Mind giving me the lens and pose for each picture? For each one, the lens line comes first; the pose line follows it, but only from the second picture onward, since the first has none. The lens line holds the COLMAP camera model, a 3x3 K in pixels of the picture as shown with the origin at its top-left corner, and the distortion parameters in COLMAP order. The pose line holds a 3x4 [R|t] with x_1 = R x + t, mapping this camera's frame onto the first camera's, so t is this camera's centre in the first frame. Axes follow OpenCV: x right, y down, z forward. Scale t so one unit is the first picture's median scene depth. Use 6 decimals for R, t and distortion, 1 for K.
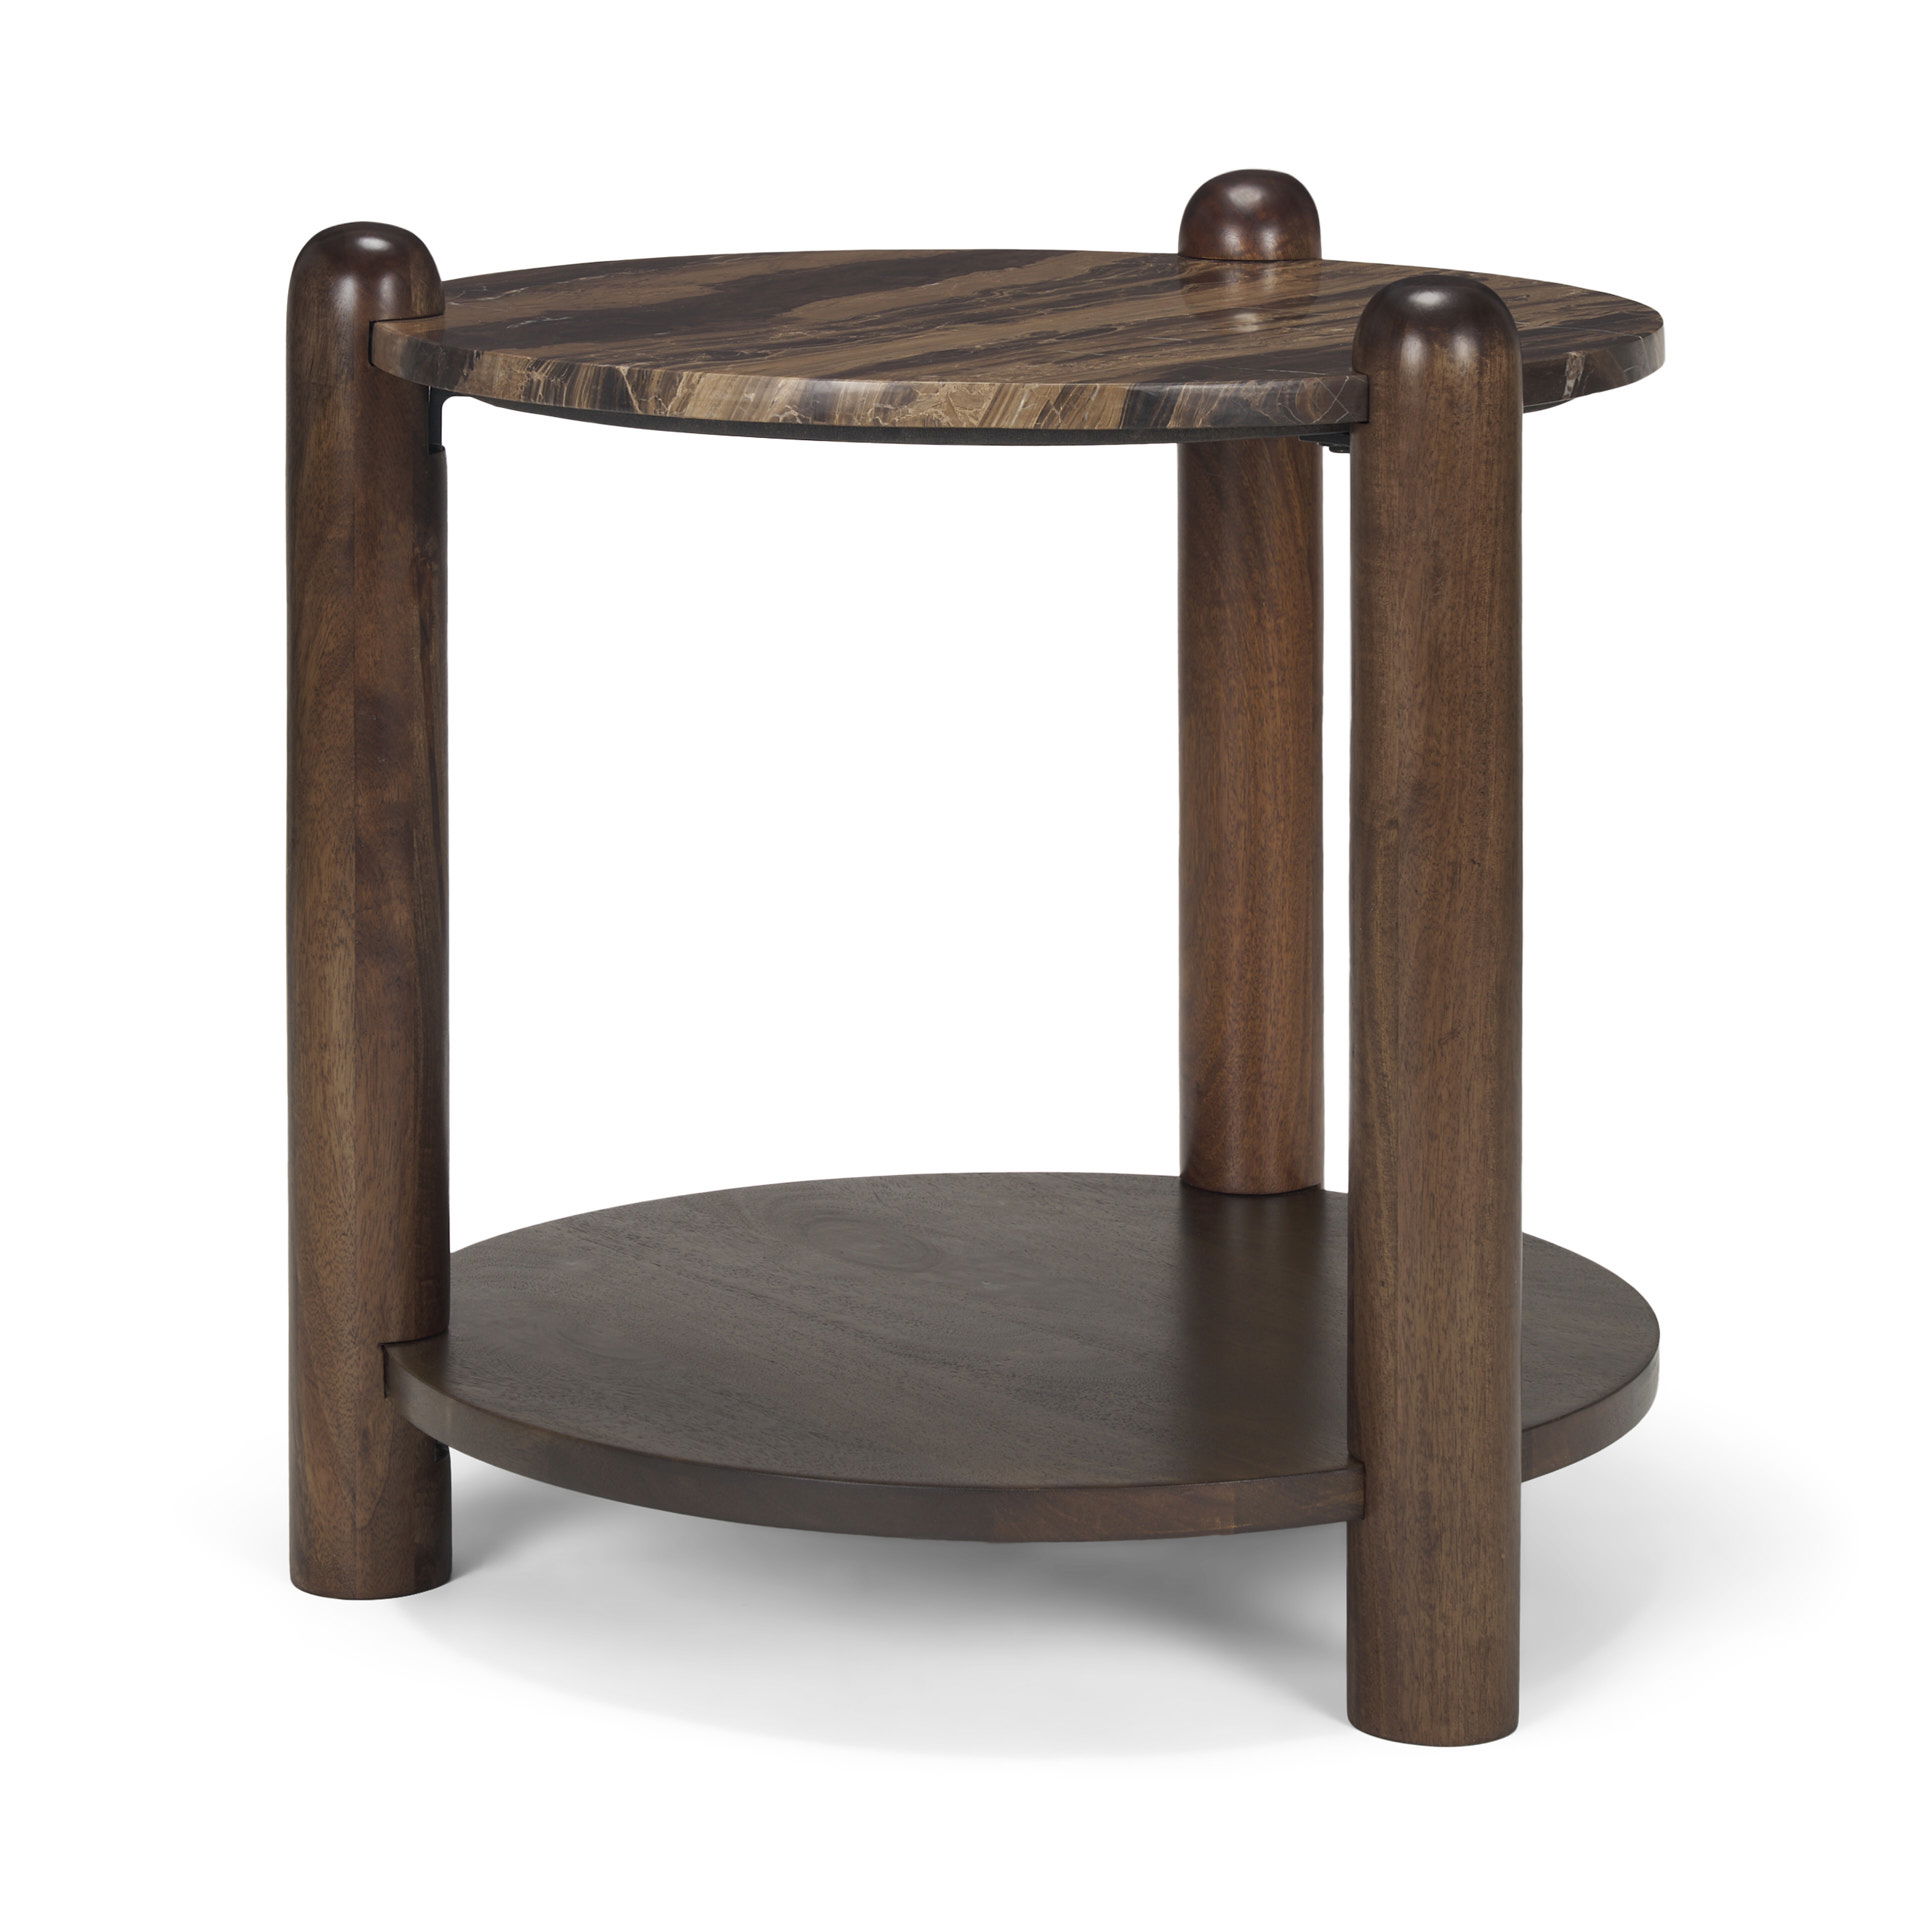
lens RADIAL K [[5171.1, 0, 981.8], [0, 5171.1, 1135.8], [0, 0, 1]] dist [-0.135647, 0.000000]
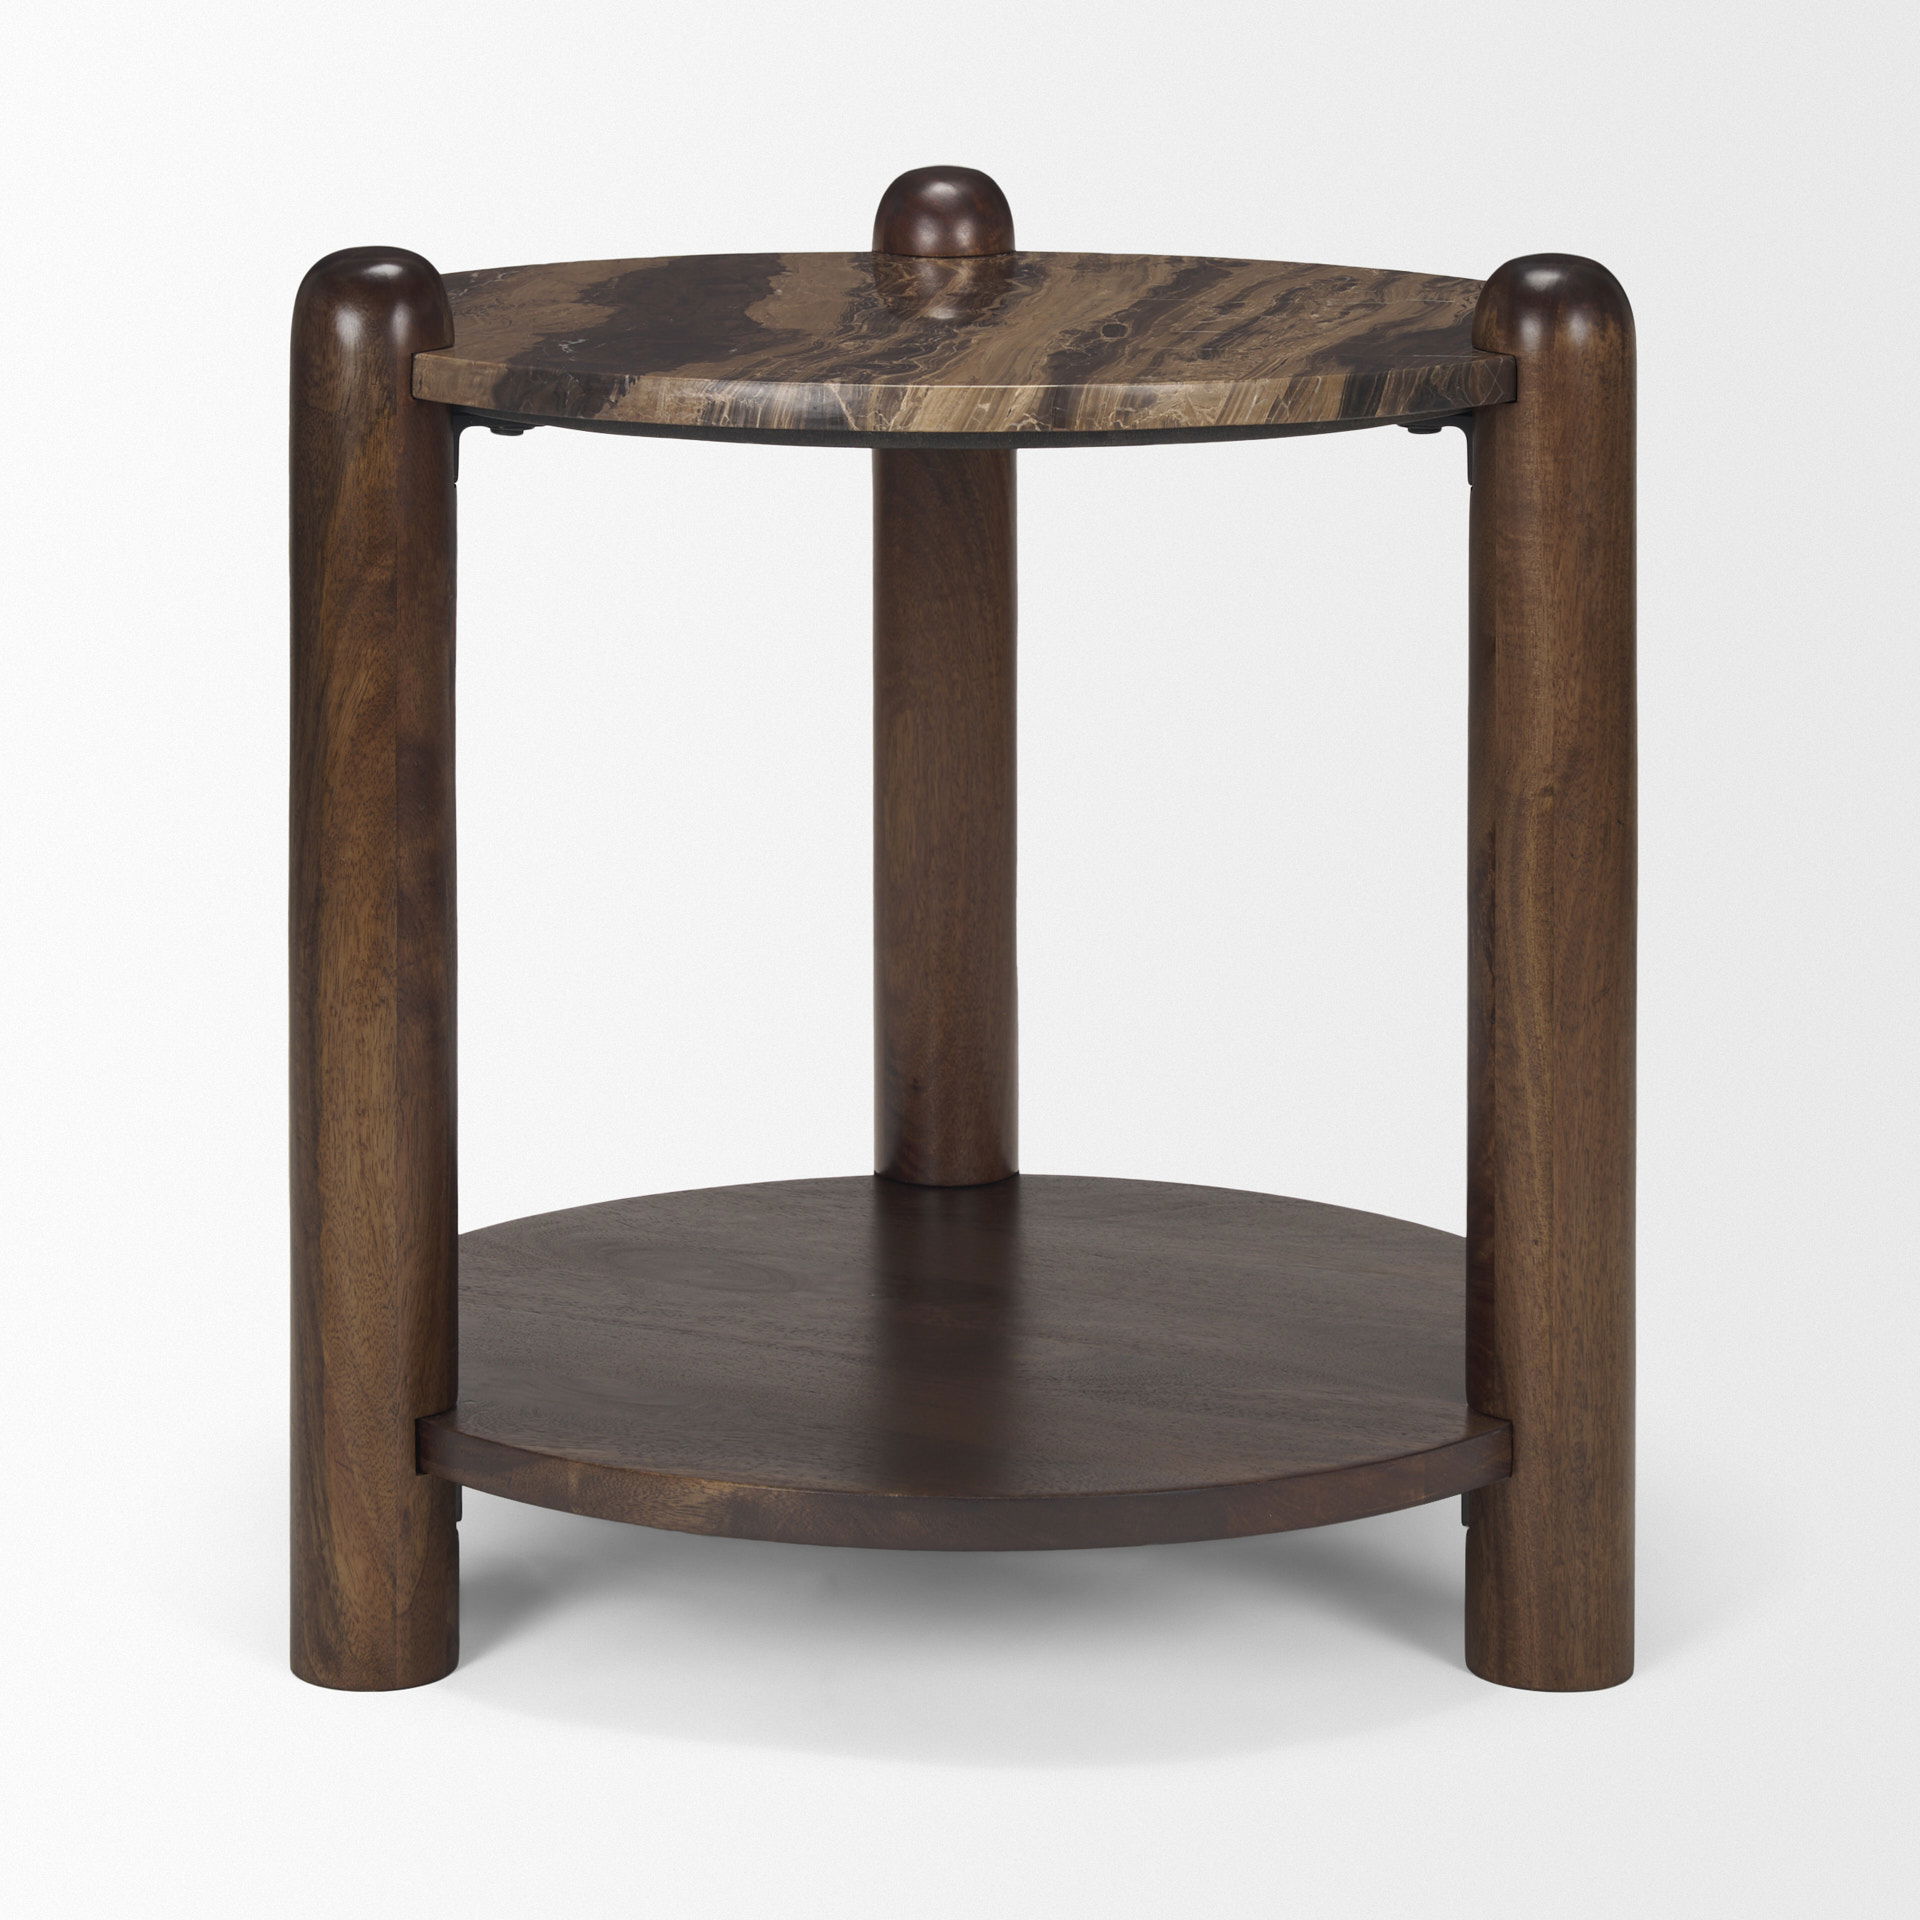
lens RADIAL K [[5171.1, 0, 1031.9], [0, 5171.1, 854.9], [0, 0, 1]] dist [-0.135647, 0.000000]
pose [[0.948307, -0.078744, 0.307429, -0.316979], [0.094506, 0.994848, -0.036701, -0.019051], [-0.302955, 0.063857, 0.950863, 0.056537]]
